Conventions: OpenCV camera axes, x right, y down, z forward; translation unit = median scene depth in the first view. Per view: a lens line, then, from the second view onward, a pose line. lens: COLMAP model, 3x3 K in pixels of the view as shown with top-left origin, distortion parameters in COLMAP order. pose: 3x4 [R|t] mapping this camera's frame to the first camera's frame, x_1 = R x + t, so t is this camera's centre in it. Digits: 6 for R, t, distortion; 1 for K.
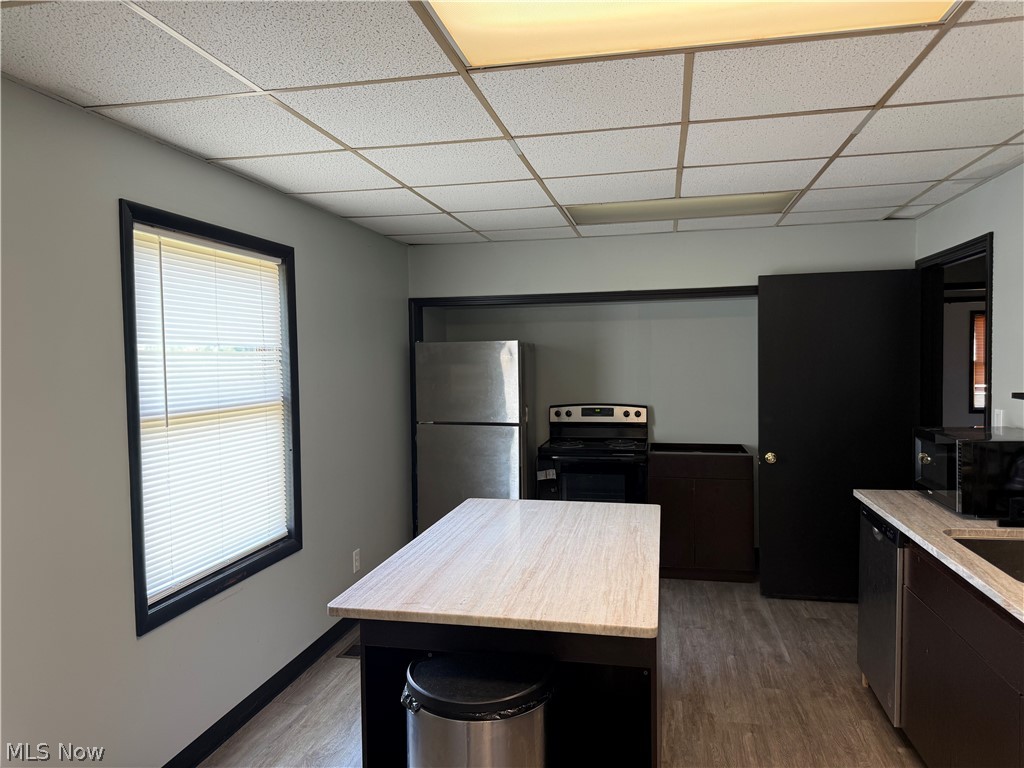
lens RADIAL K [[728.4, 0, 516.3], [0, 728.4, 381.7], [0, 0, 1]] dist [0.061815, -0.076715]
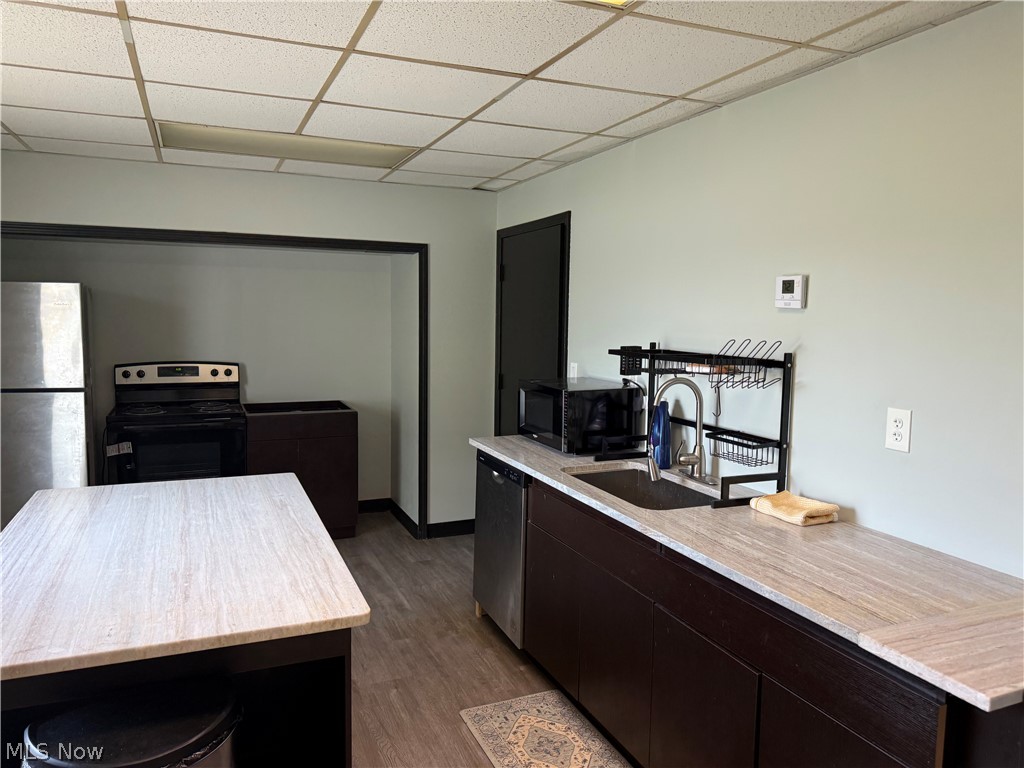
lens RADIAL K [[728.4, 0, 510.7], [0, 728.4, 376.8], [0, 0, 1]] dist [0.061815, -0.076715]
pose [[0.822245, -0.026504, 0.568516, -0.109891], [-0.005560, 0.998493, 0.054591, -0.003234], [-0.569106, -0.048048, 0.820859, 0.109043]]
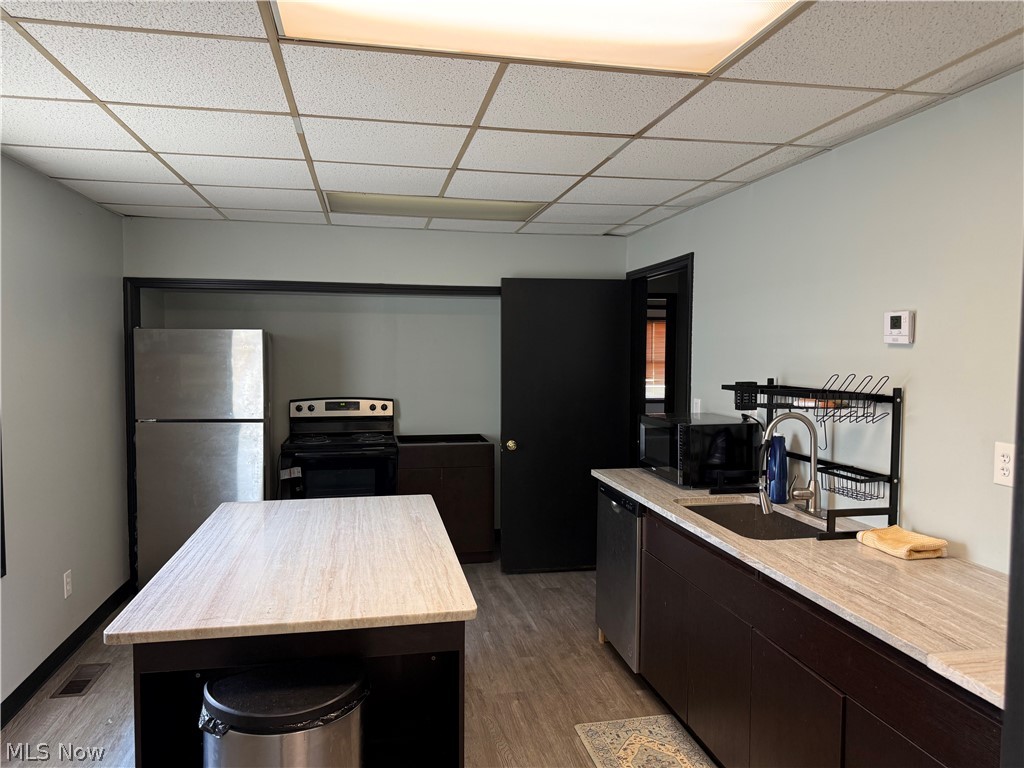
lens RADIAL K [[728.4, 0, 518.8], [0, 728.4, 380.5], [0, 0, 1]] dist [0.061815, -0.076715]
pose [[0.918301, 0.000945, 0.395881, -0.105867], [-0.003533, 0.999977, 0.005806, 0.001886], [-0.395866, -0.006730, 0.918284, 0.012926]]
